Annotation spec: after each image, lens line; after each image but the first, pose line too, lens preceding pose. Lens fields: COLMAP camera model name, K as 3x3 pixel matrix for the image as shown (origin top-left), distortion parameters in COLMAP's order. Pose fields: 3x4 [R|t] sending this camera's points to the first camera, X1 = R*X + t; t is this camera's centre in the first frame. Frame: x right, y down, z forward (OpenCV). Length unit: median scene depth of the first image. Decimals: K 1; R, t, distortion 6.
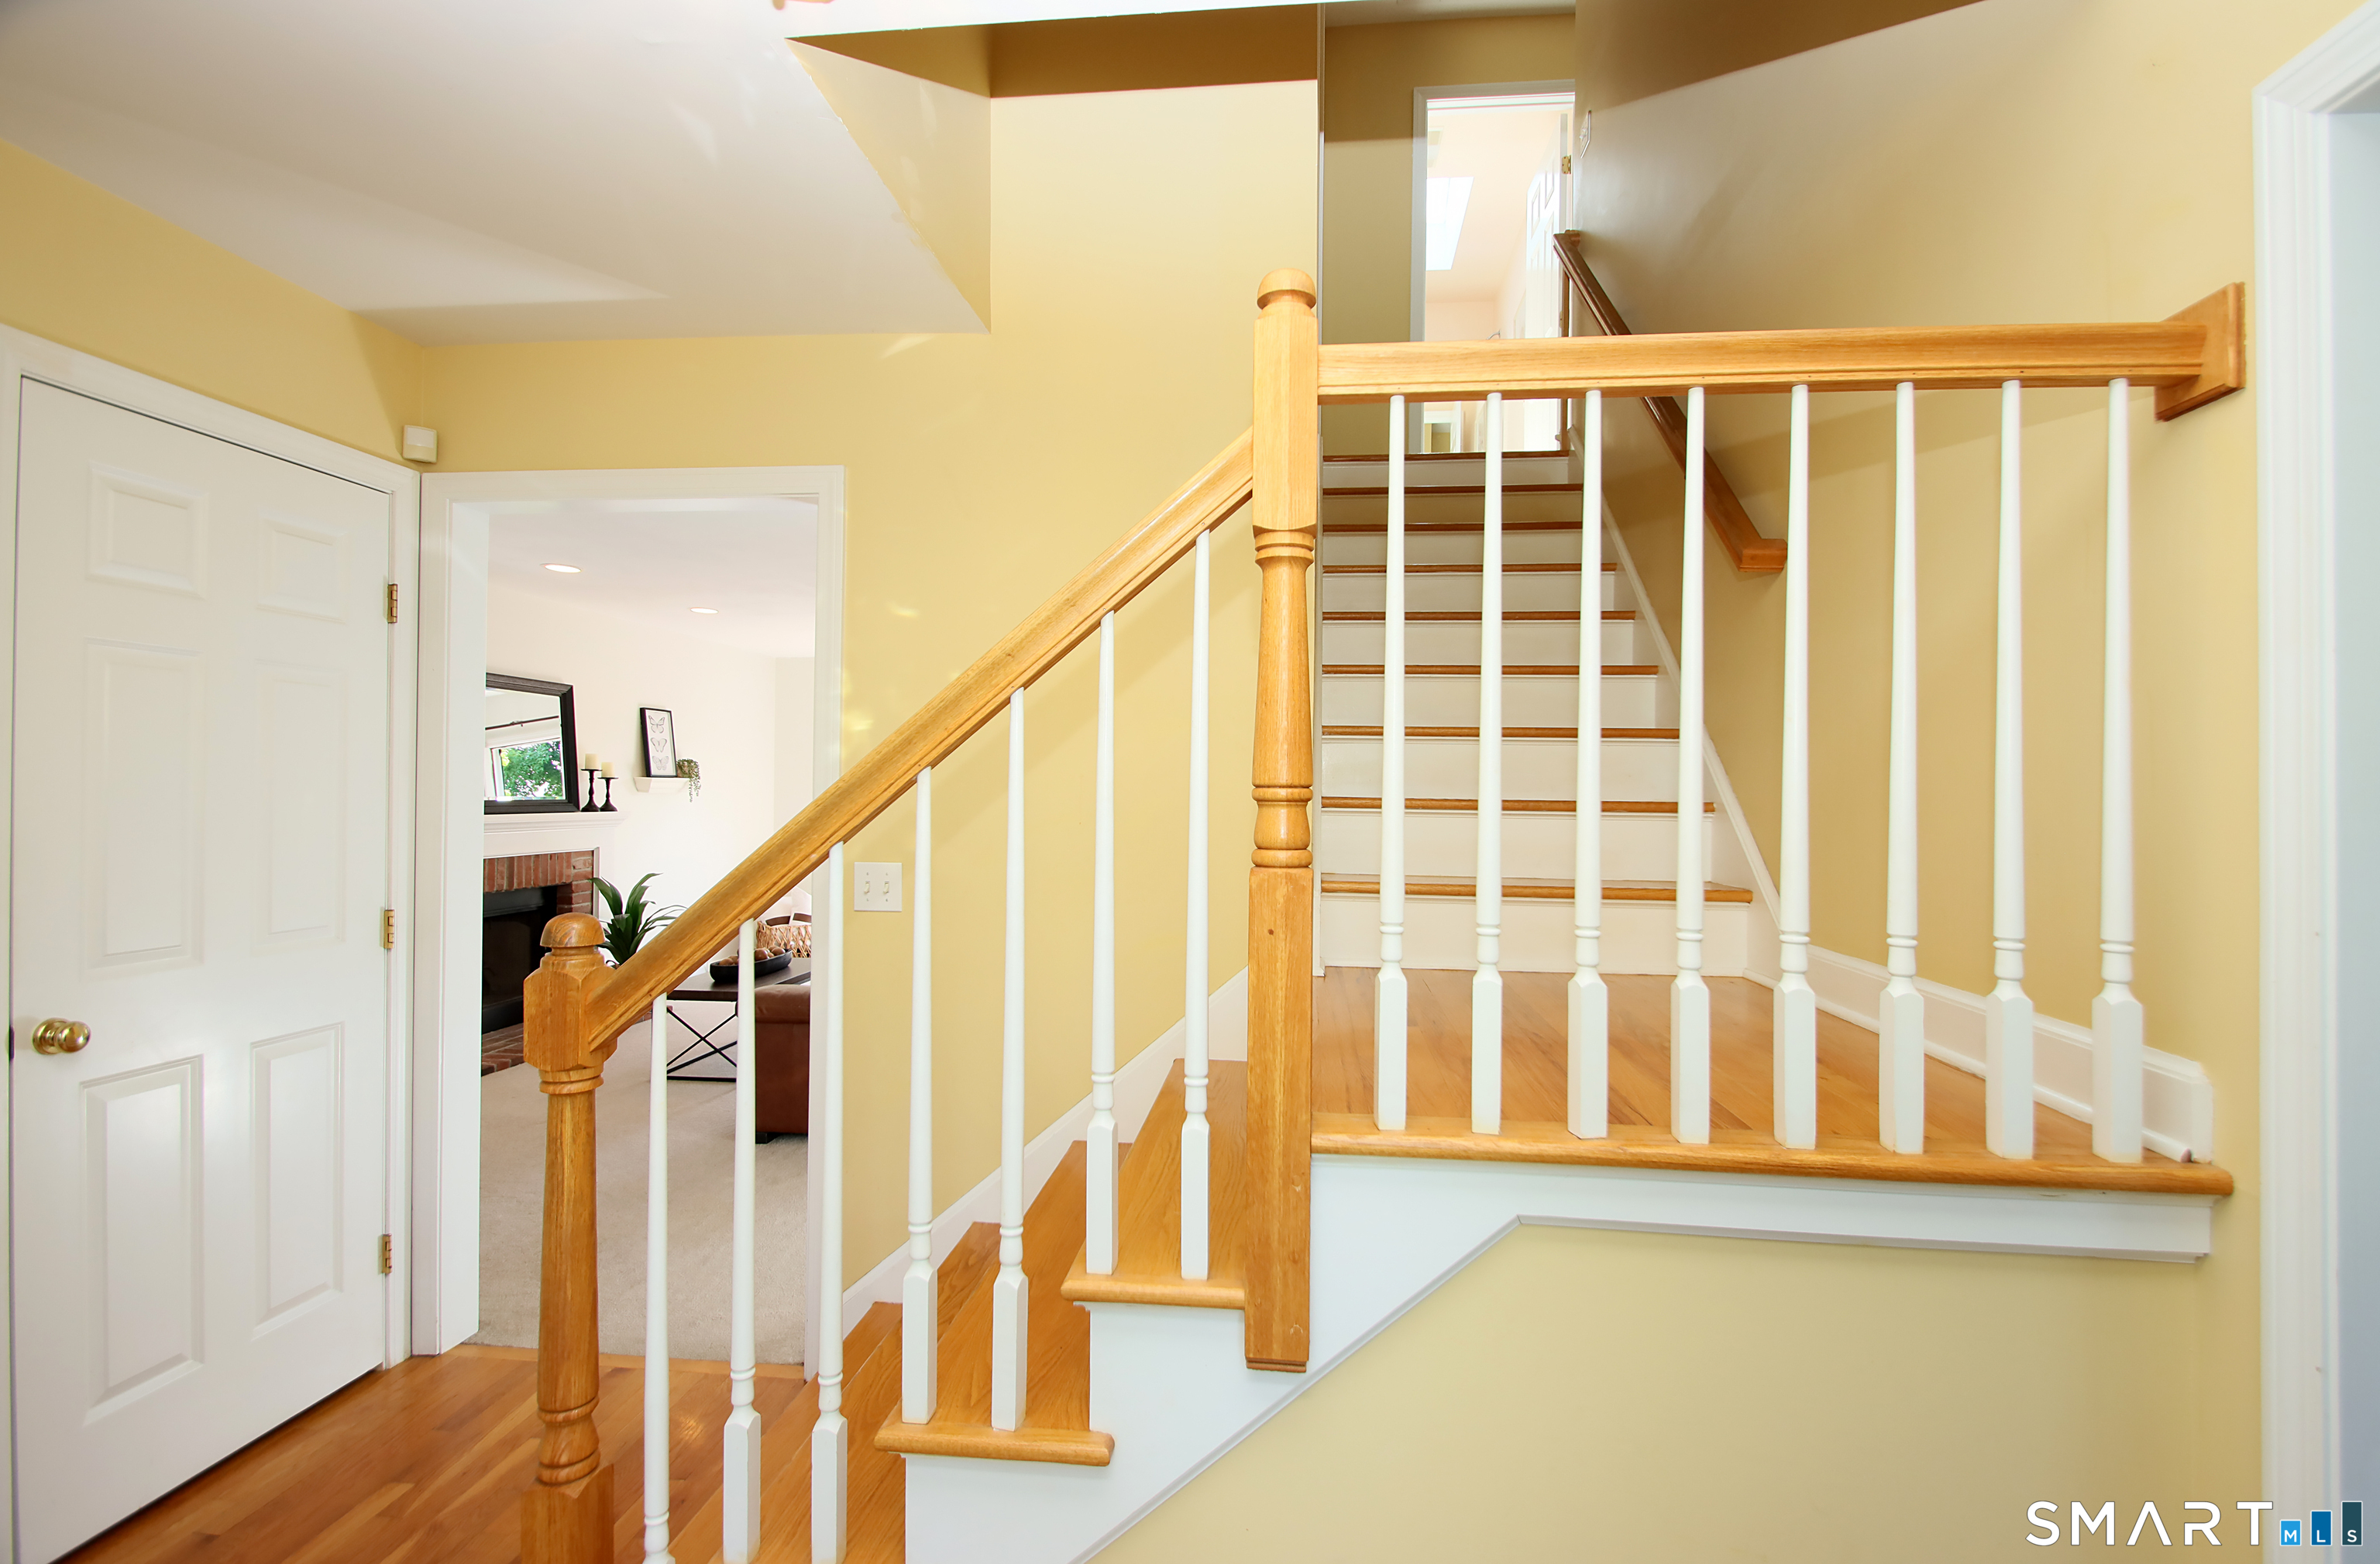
lens RADIAL K [[1115.2, 0, 1192.4], [0, 1115.2, 800.6], [0, 0, 1]] dist [0.018091, -0.015831]
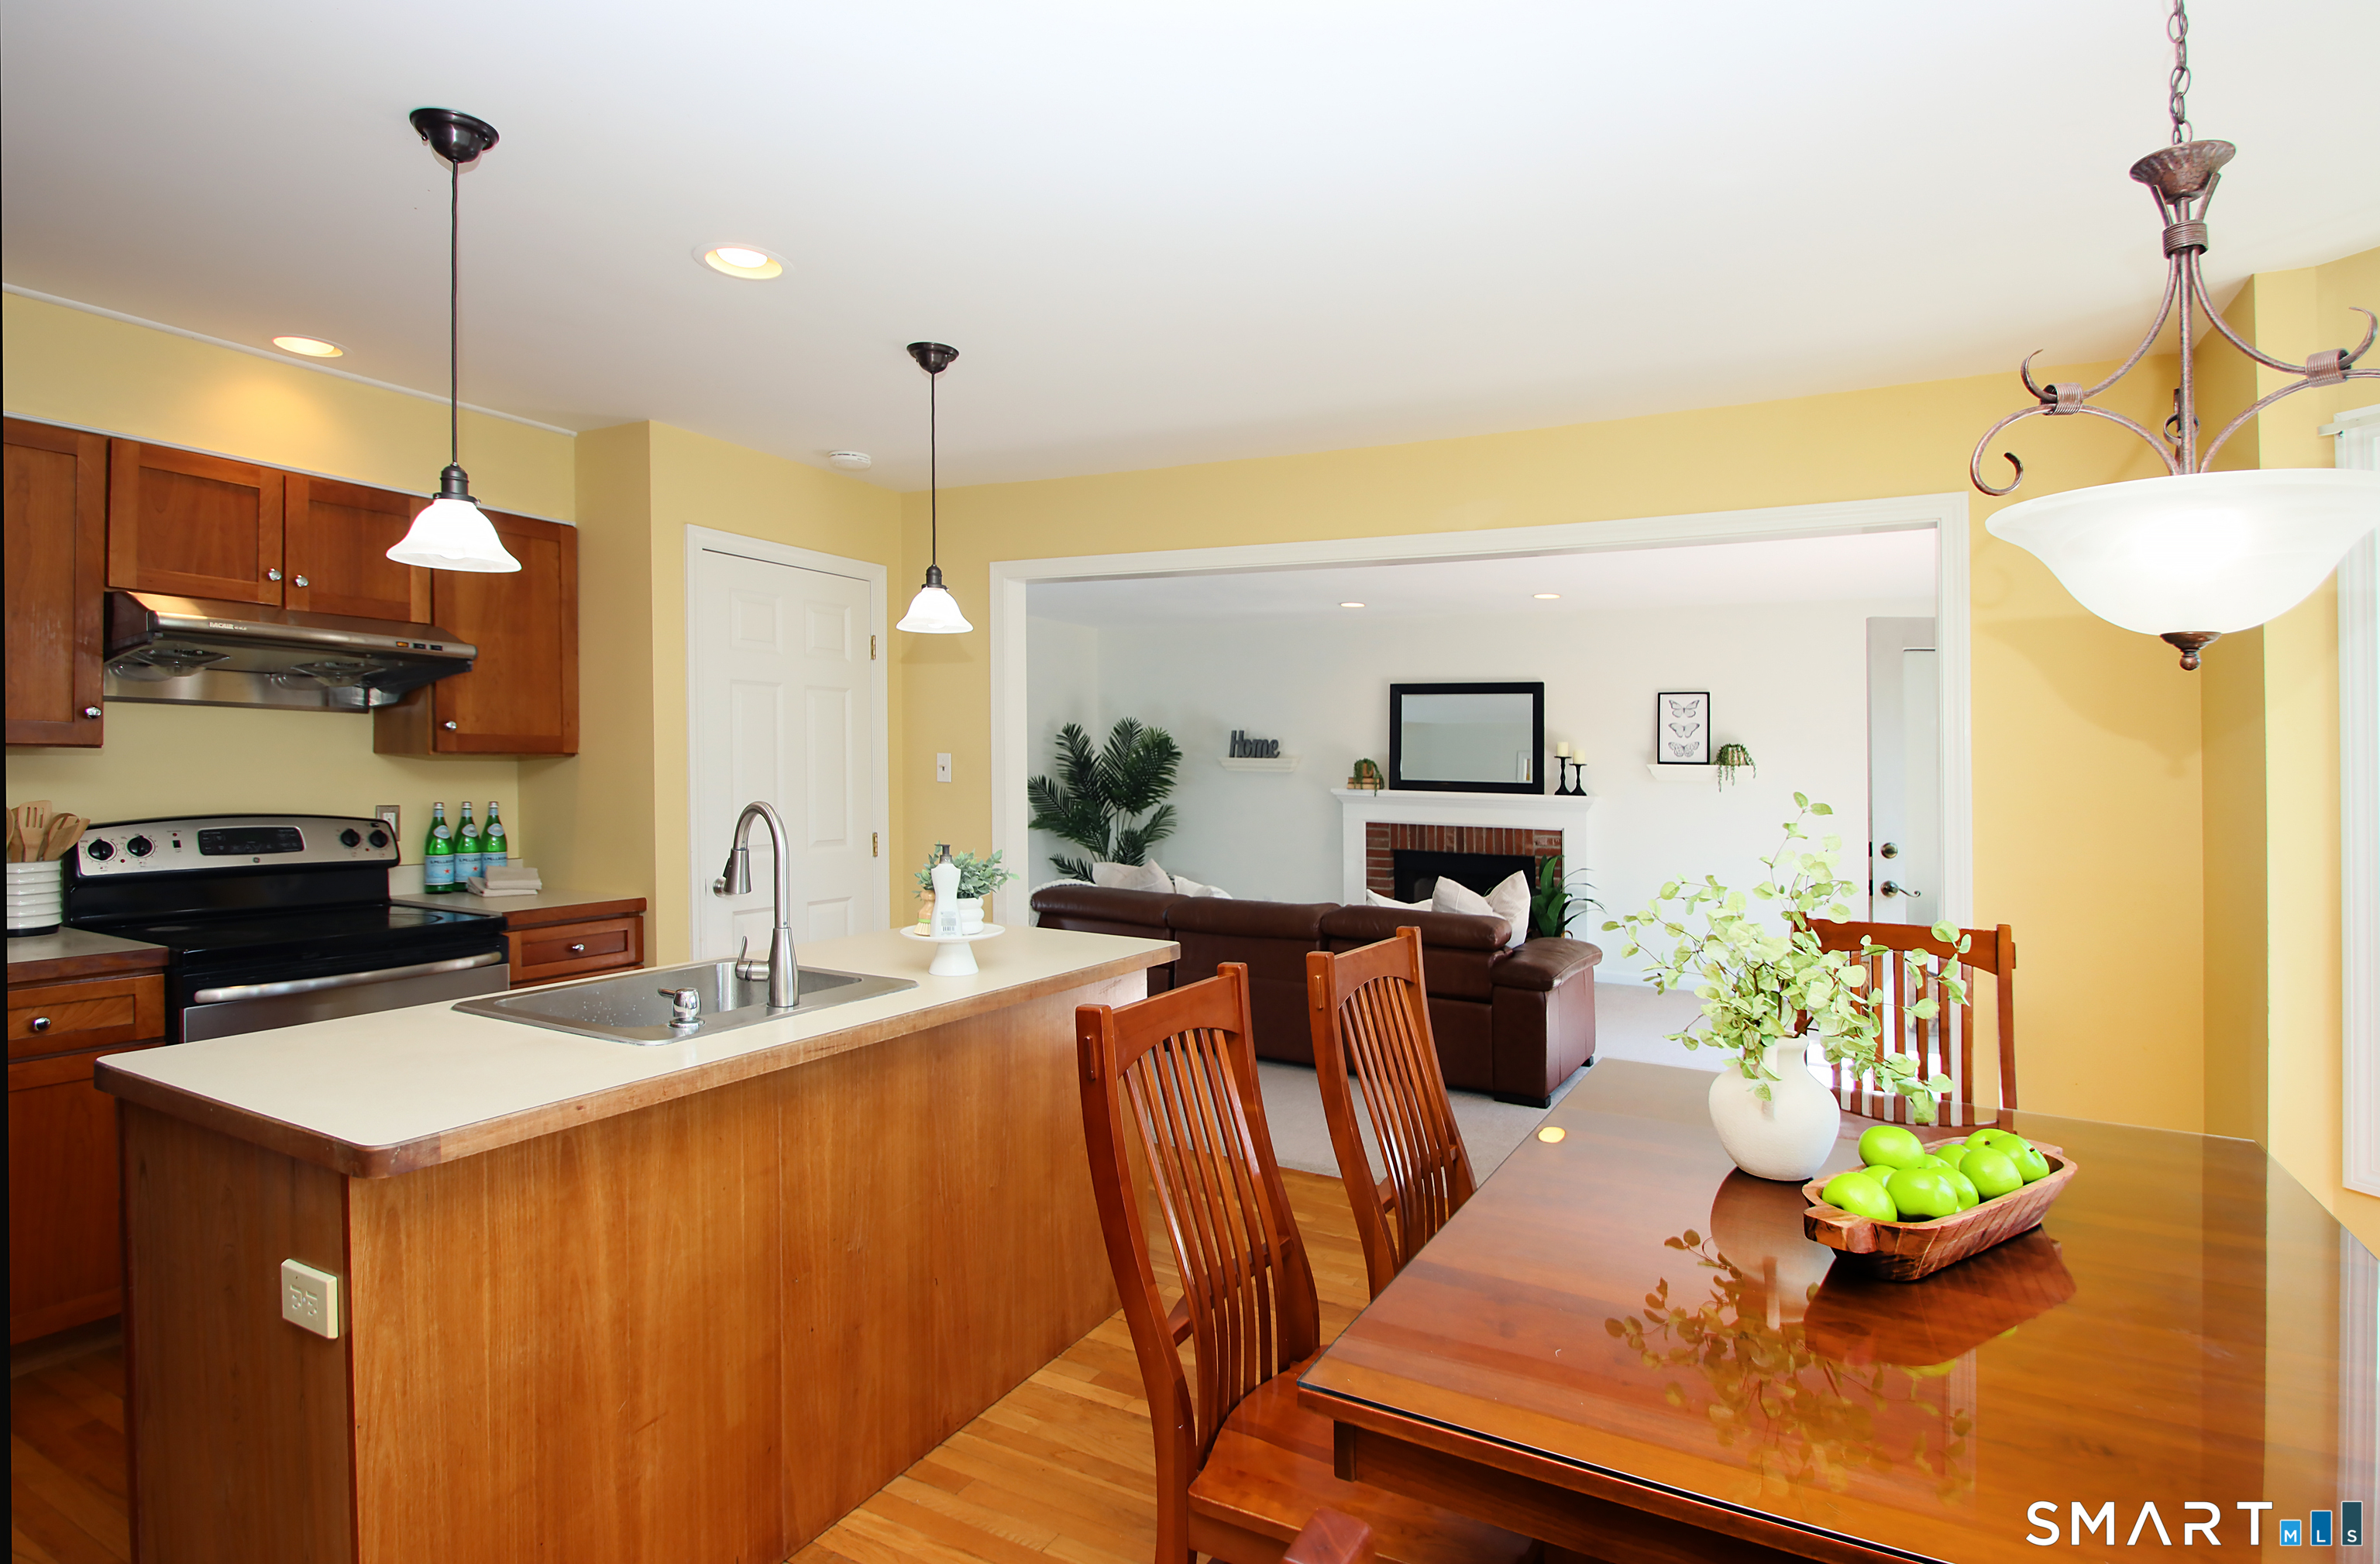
lens RADIAL K [[1251.7, 0, 1183.5], [0, 1251.7, 782.2], [0, 0, 1]] dist [0.003435, 0.000000]
pose [[-0.378787, -0.006946, -0.925458, 0.735379], [-0.033894, 0.999405, 0.006372, 0.001990], [0.924863, 0.033781, -0.378797, 1.123783]]
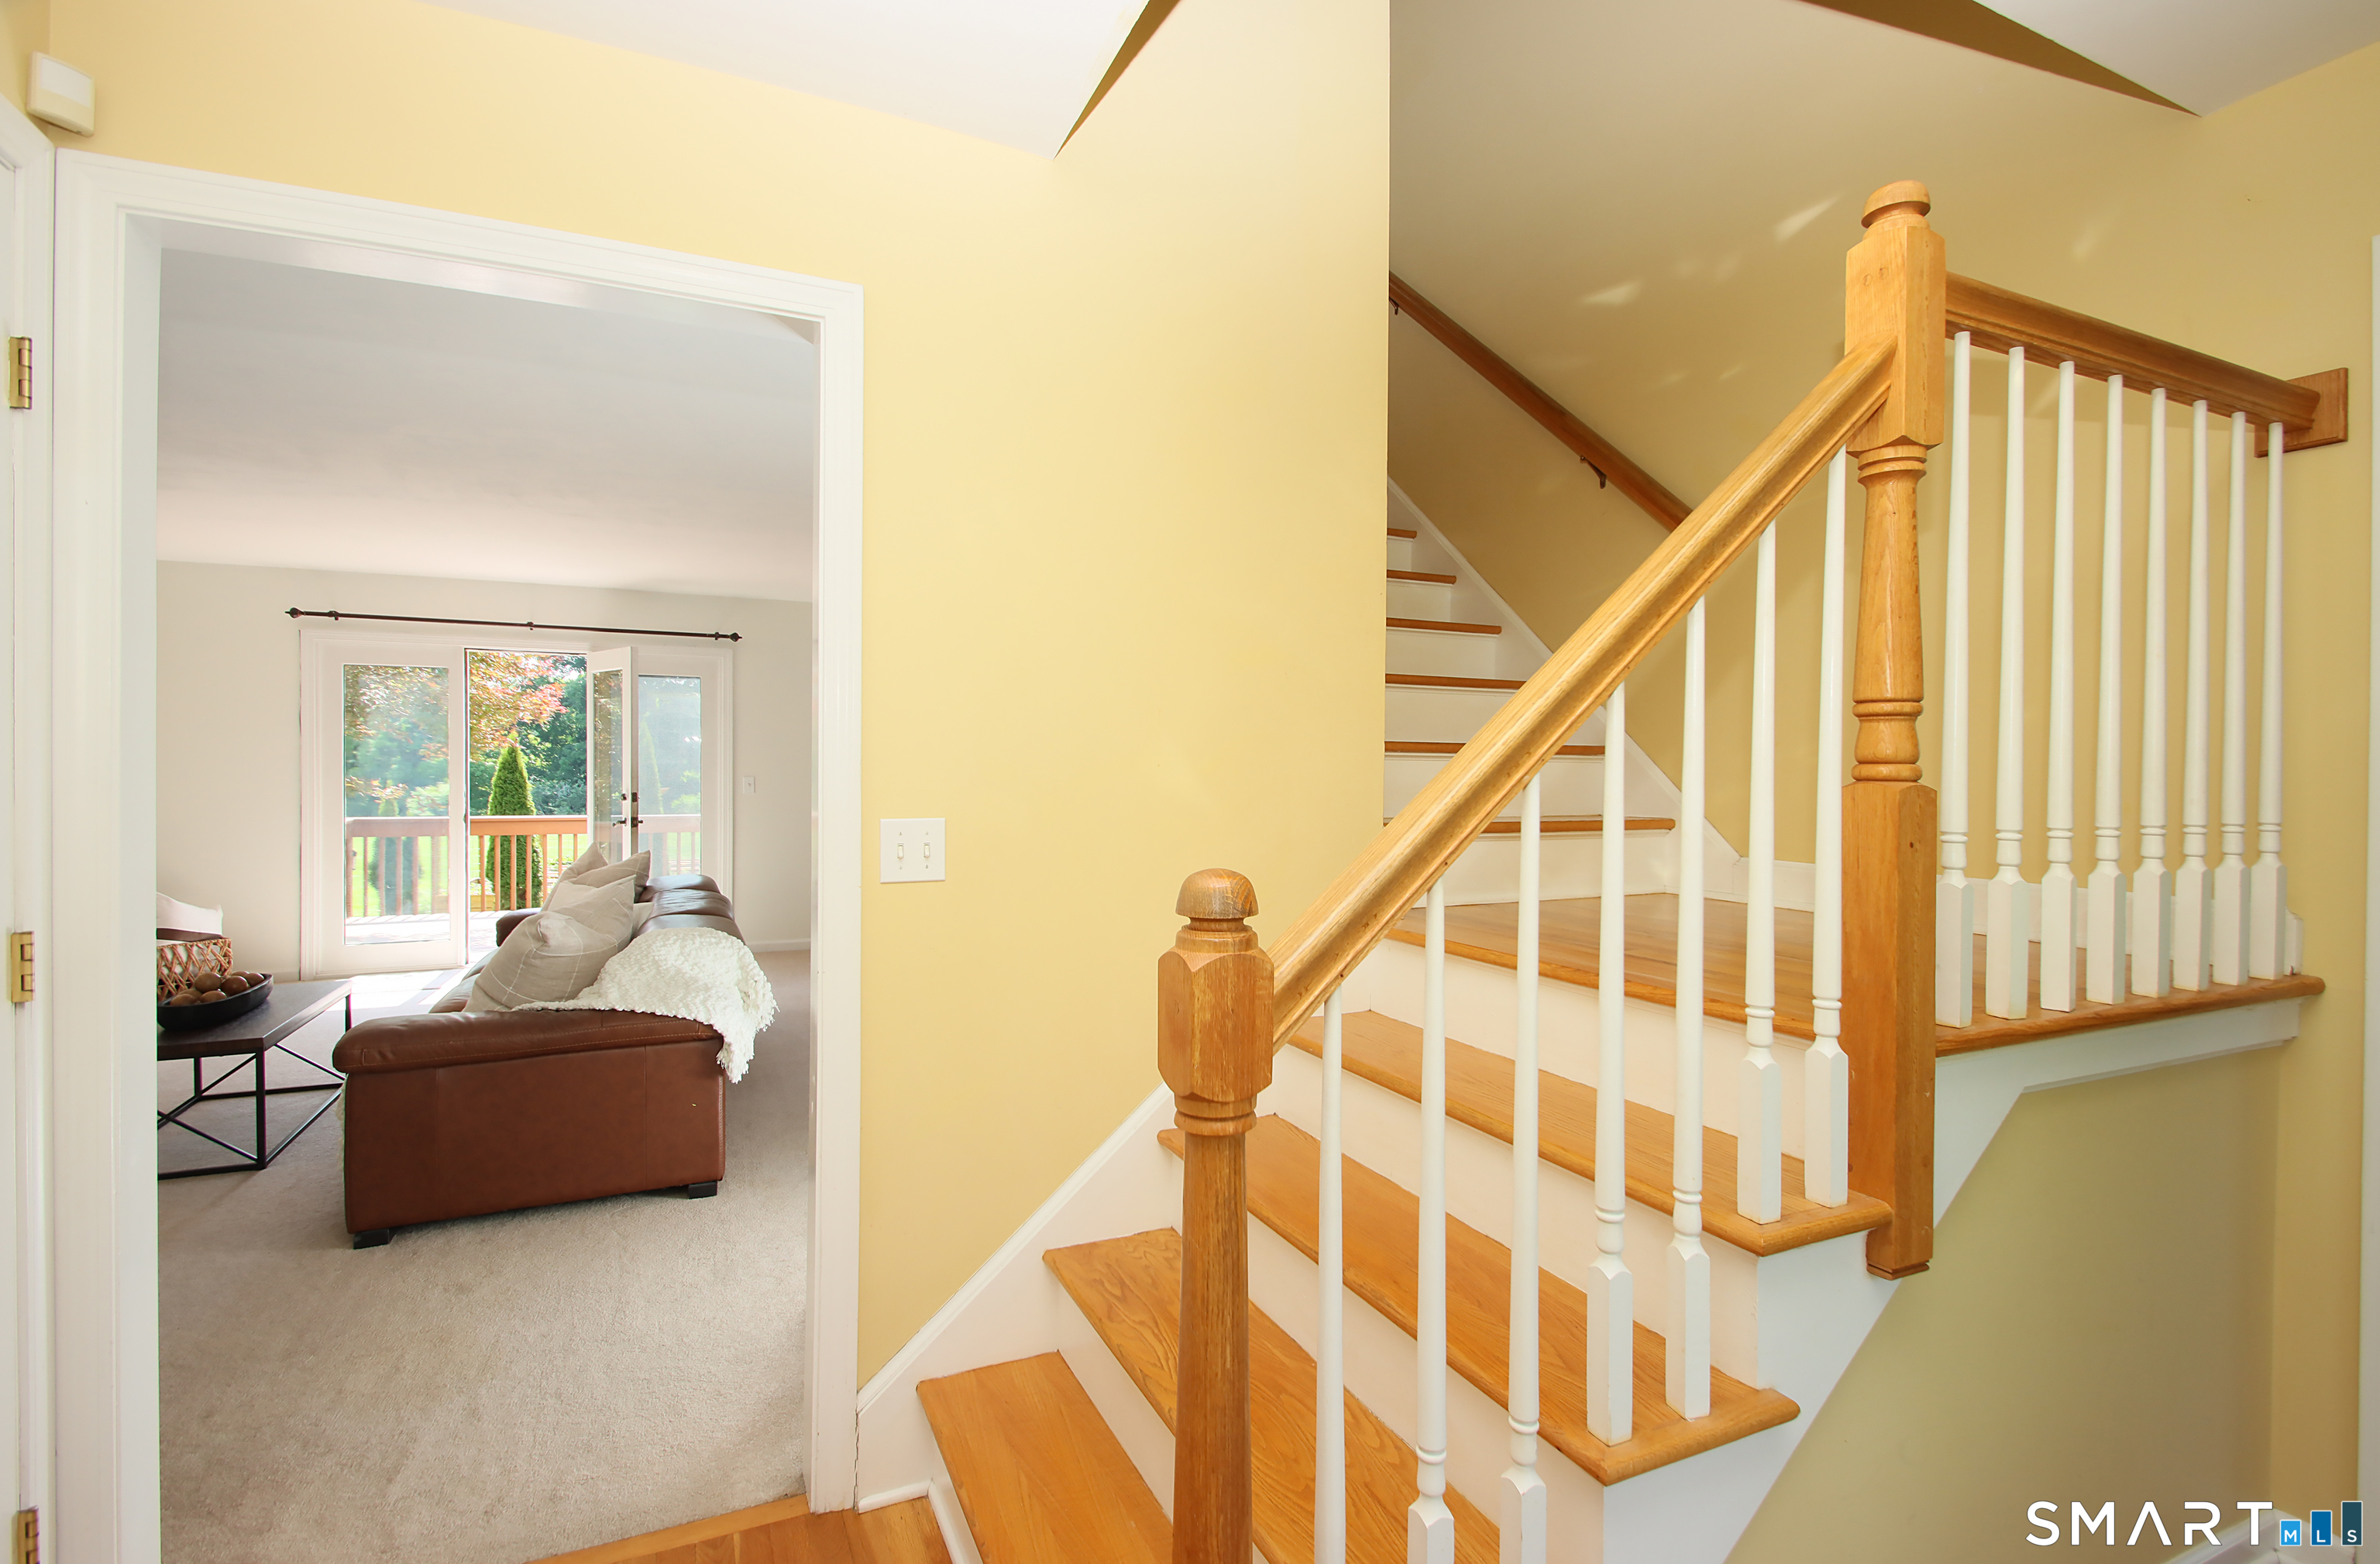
lens RADIAL K [[1115.2, 0, 1200.0], [0, 1115.2, 800.0], [0, 0, 1]] dist [0.018091, -0.015831]
pose [[0.858364, -0.022160, 0.512562, -0.193347], [0.008620, 0.999549, 0.028780, 0.008369], [-0.512968, -0.020285, 0.858168, 0.090895]]
